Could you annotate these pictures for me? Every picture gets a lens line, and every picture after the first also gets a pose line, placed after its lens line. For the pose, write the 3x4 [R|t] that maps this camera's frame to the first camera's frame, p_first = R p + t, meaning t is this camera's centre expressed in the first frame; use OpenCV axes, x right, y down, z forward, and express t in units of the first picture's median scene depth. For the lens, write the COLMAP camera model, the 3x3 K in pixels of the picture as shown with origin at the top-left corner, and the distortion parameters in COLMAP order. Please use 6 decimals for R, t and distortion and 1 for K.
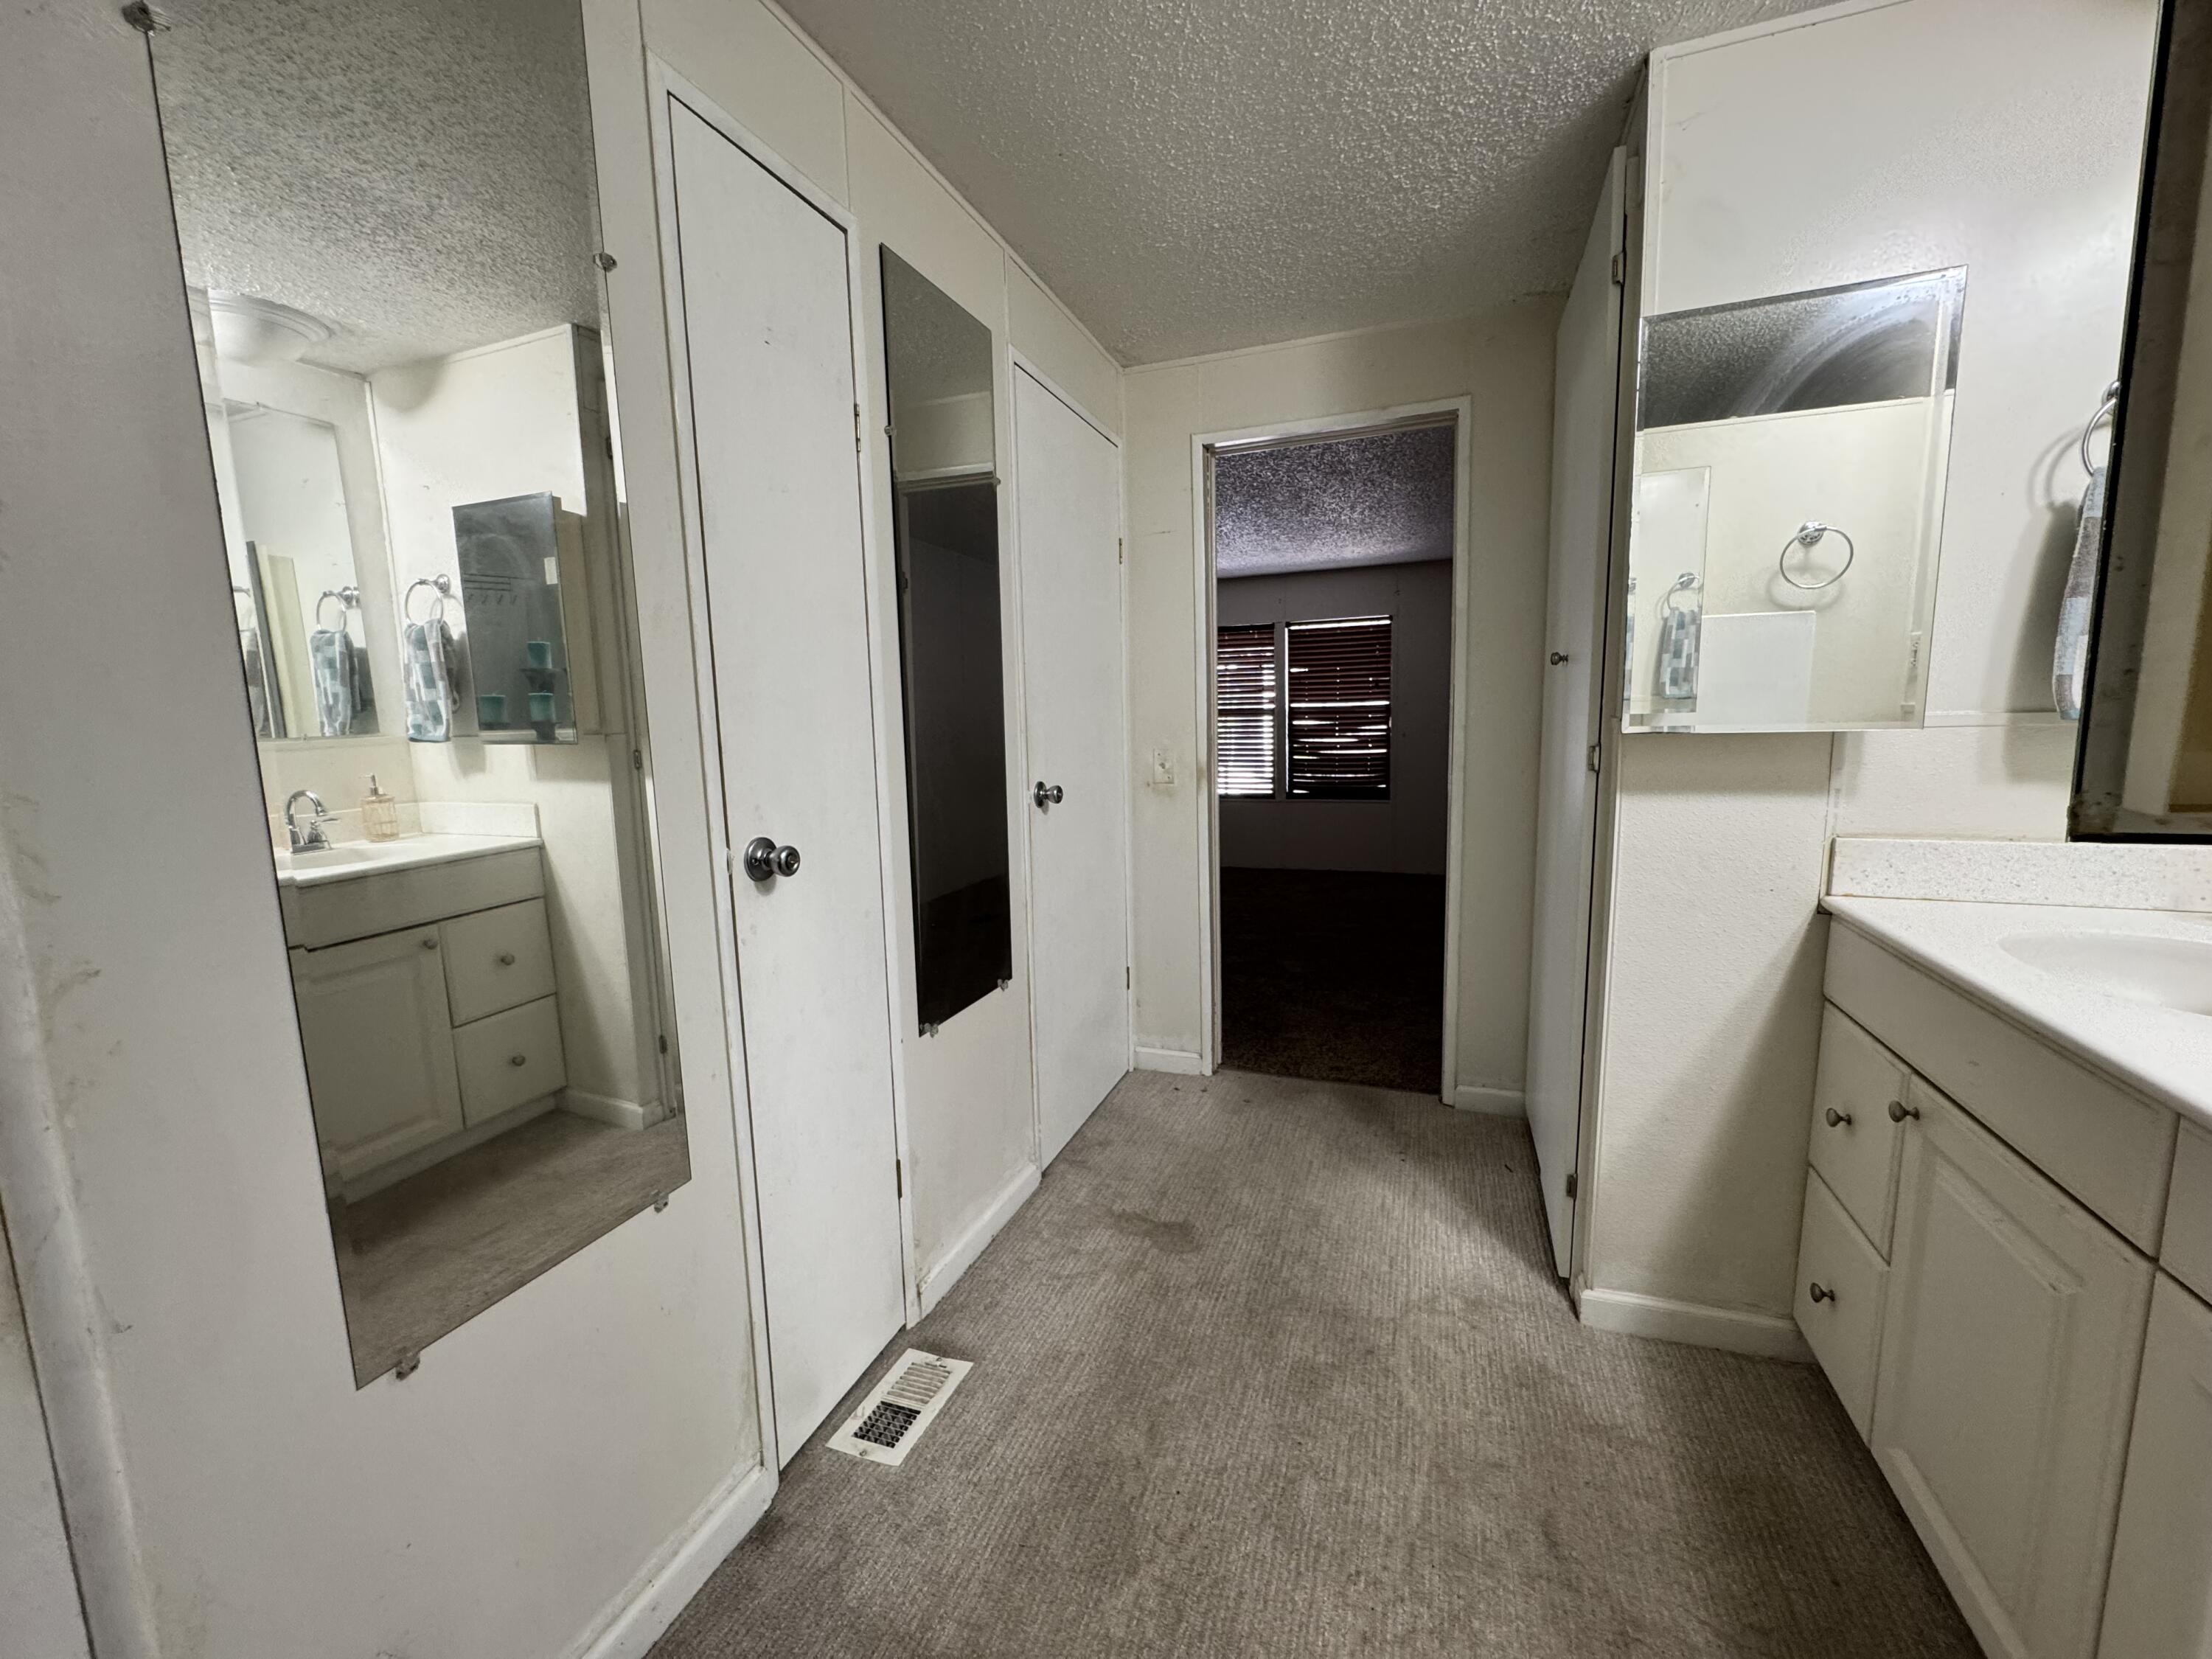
lens RADIAL K [[878.9, 0, 1106.0], [0, 878.9, 829.5], [0, 0, 1]] dist [-0.003039, 0.000132]
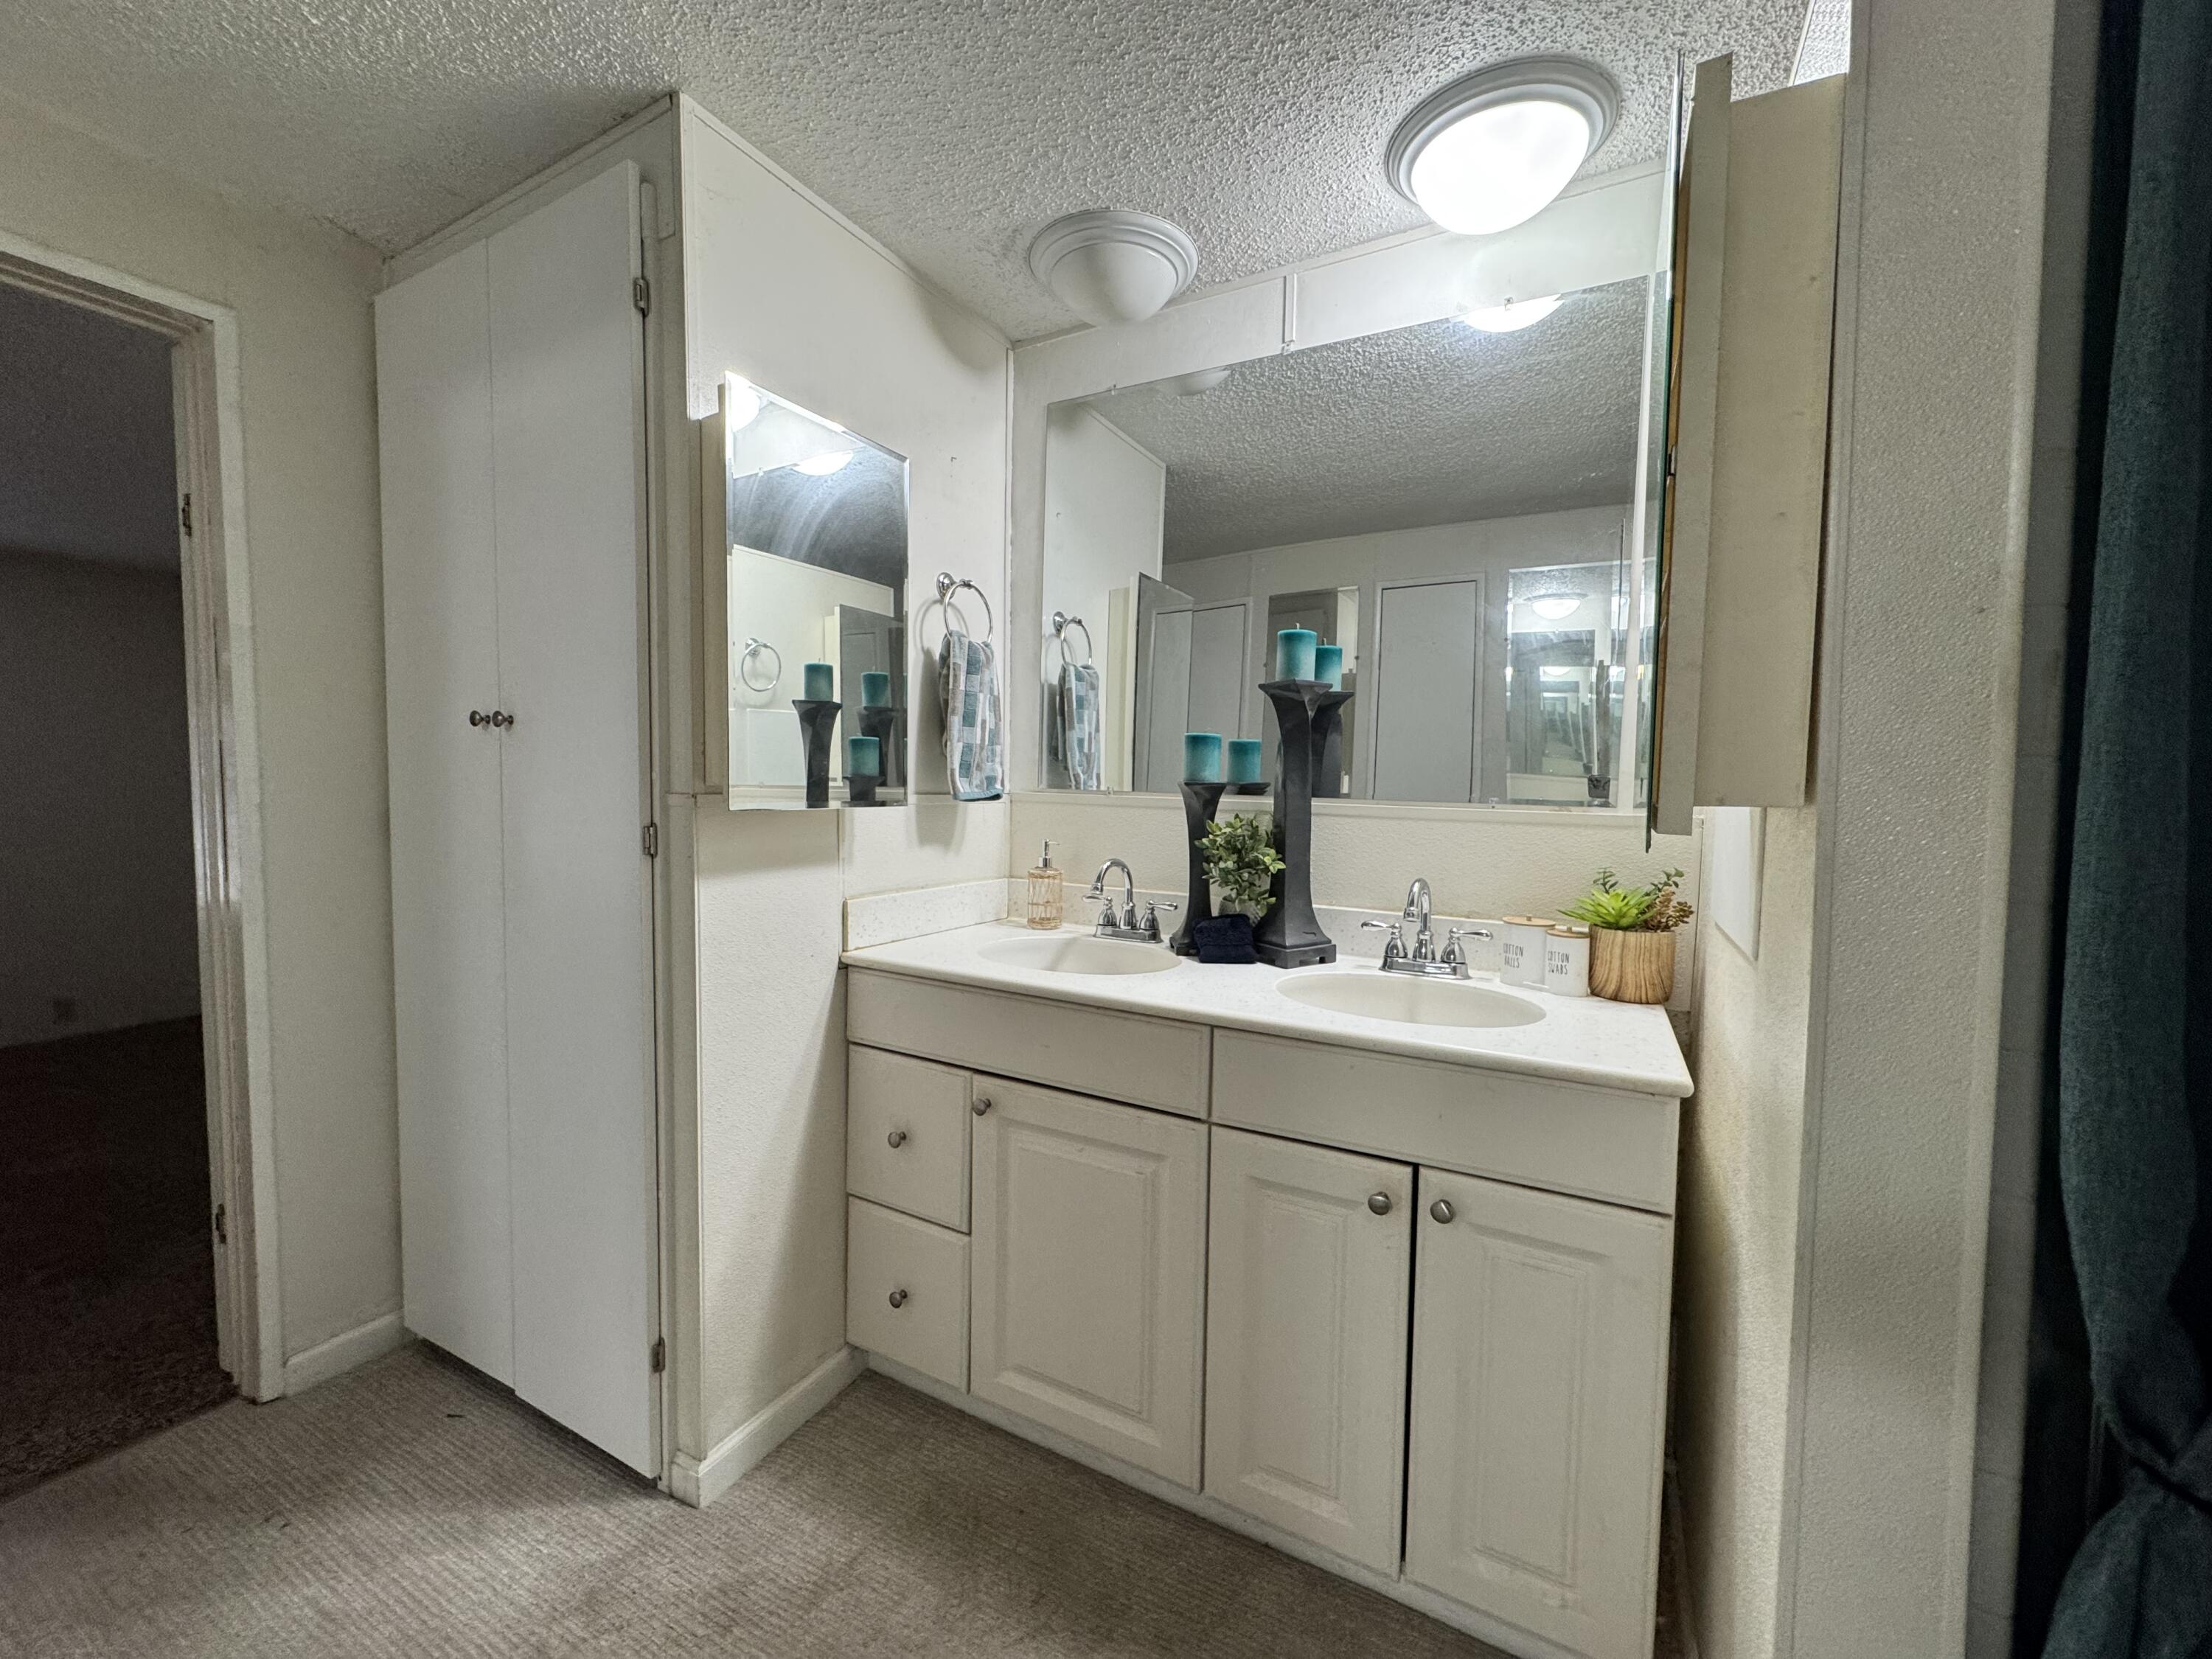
lens RADIAL K [[878.9, 0, 1106.0], [0, 878.9, 829.5], [0, 0, 1]] dist [-0.003039, 0.000132]
pose [[0.137644, -0.020923, 0.990261, -0.235813], [0.118129, 0.992988, 0.004561, -0.043391], [-0.983412, 0.116350, 0.139151, 0.449434]]
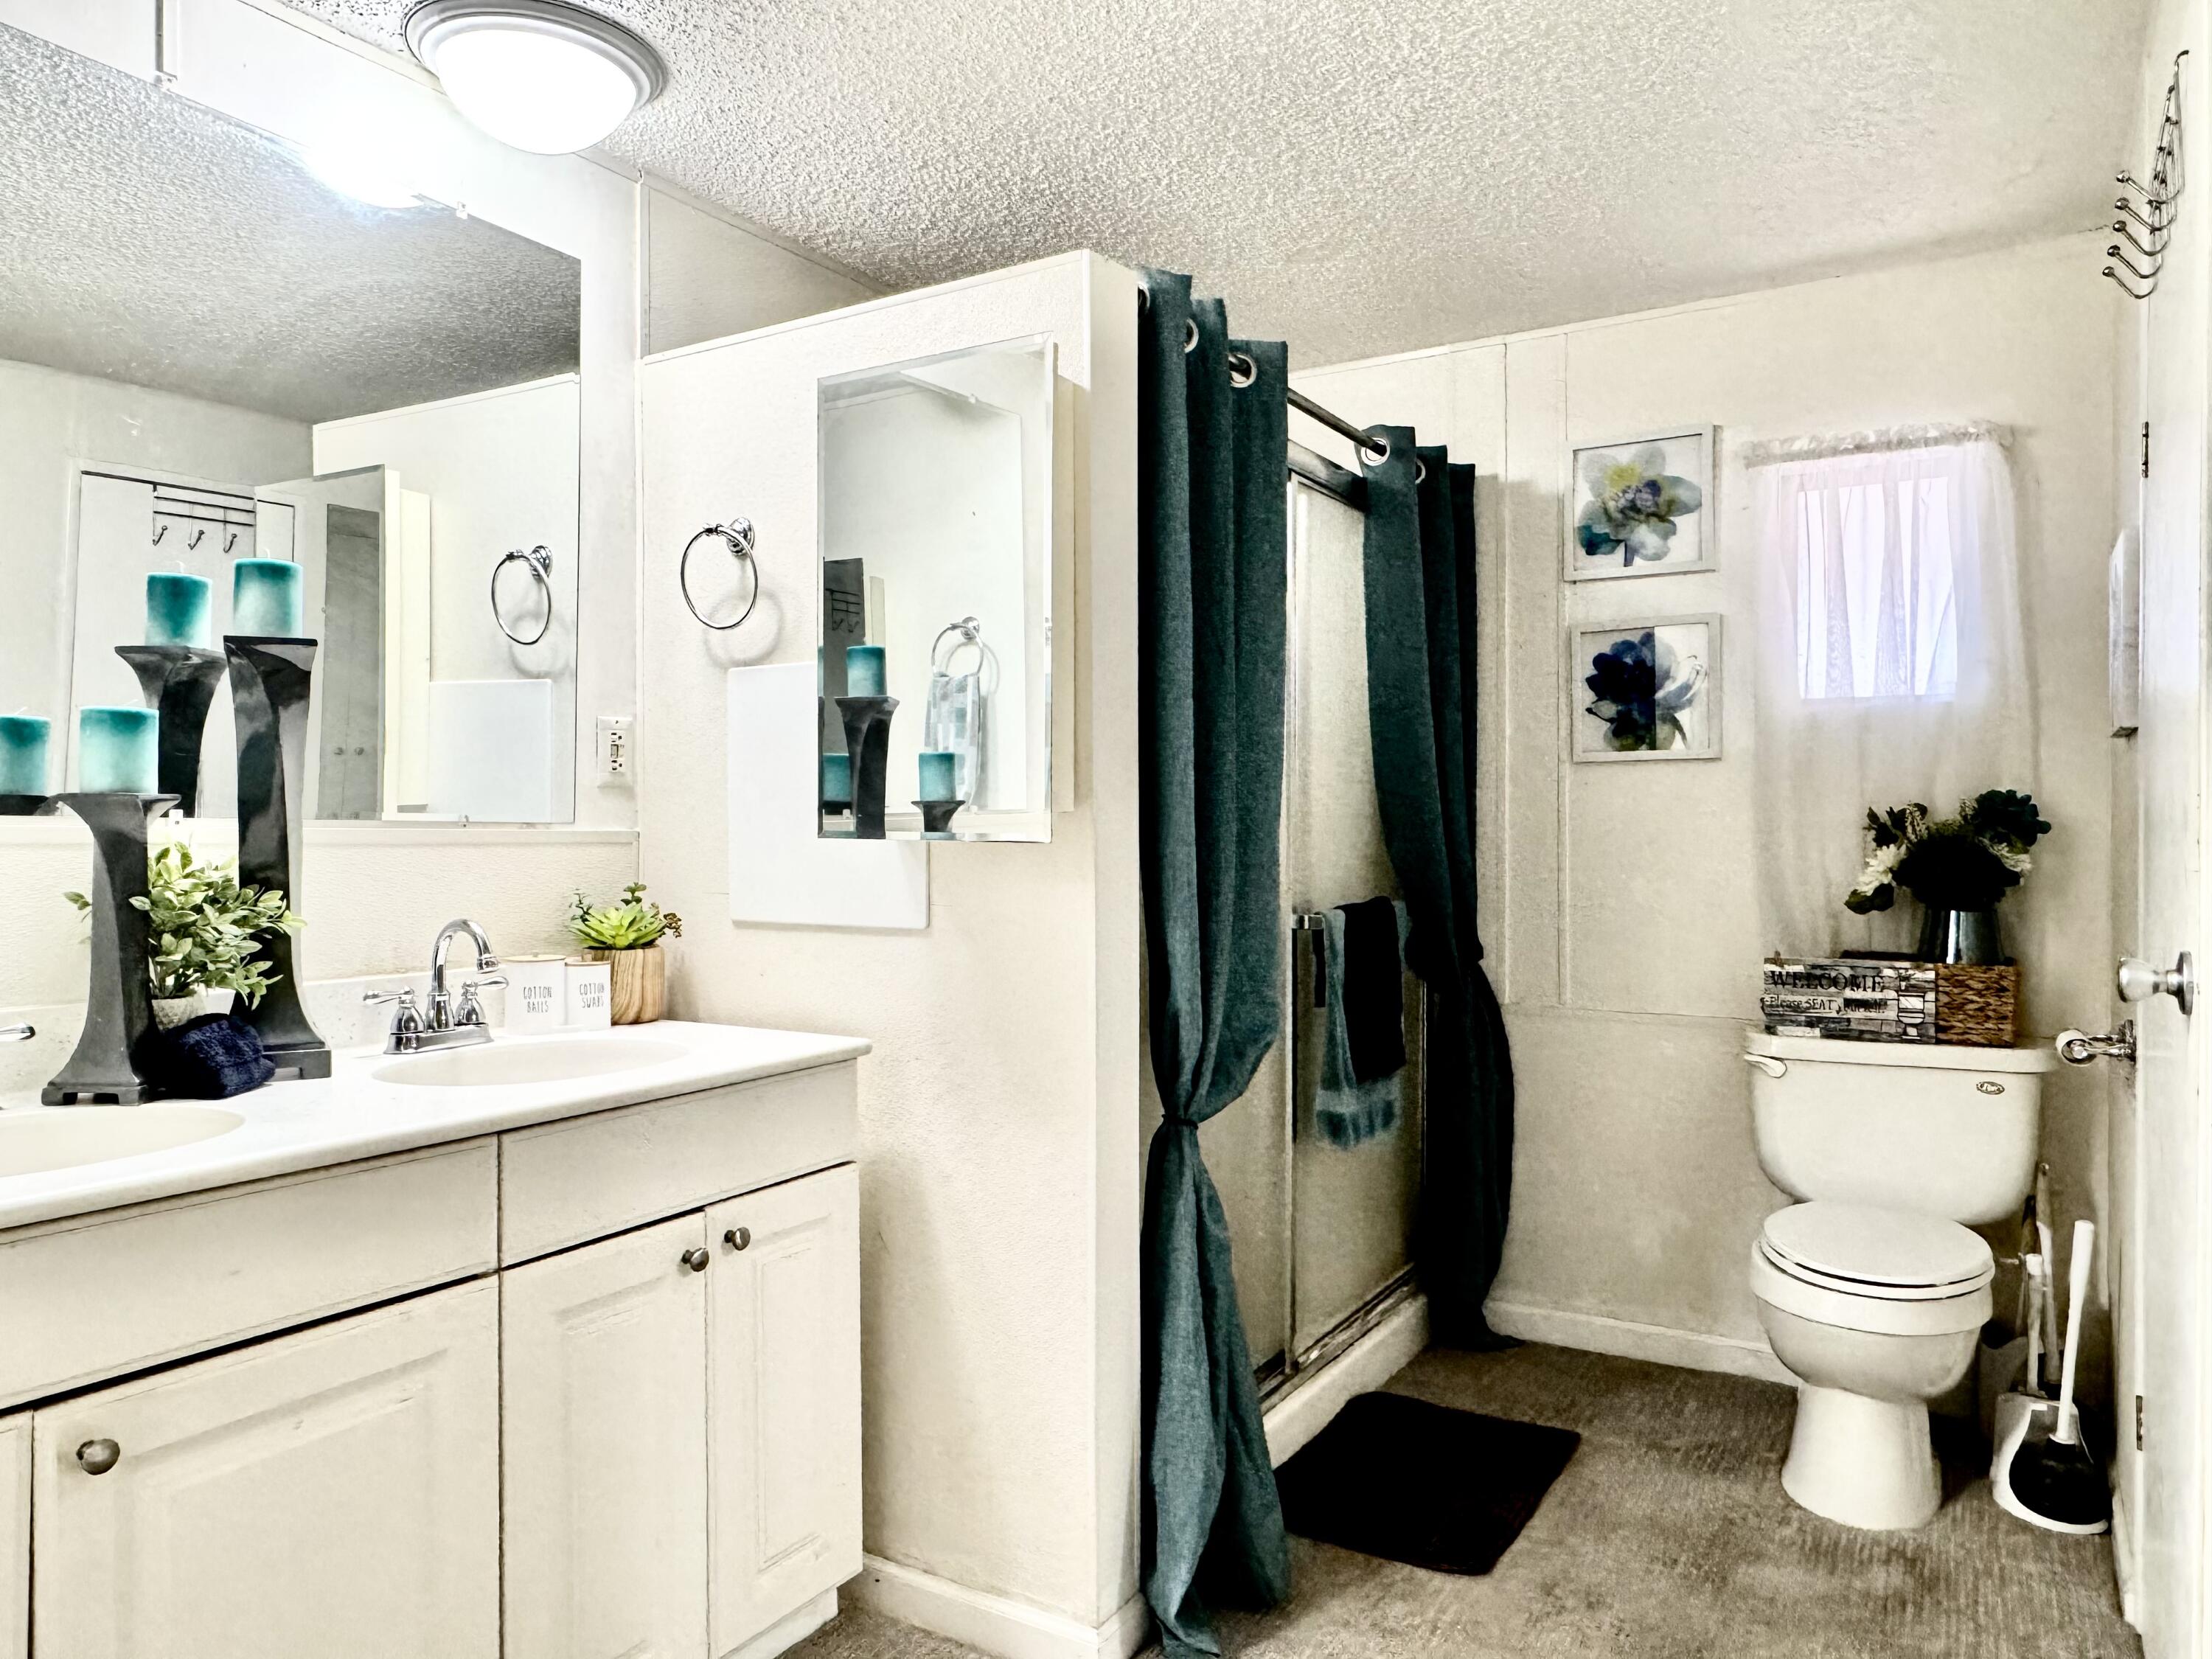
lens RADIAL K [[1483.3, 0, 1106.0], [0, 1483.3, 829.5], [0, 0, 1]] dist [0.002026, 0.000922]
pose [[-0.983013, 0.028158, 0.181363, -0.012098], [0.054014, 0.988784, 0.139244, -0.160124], [-0.175408, 0.146675, -0.973508, 1.322301]]
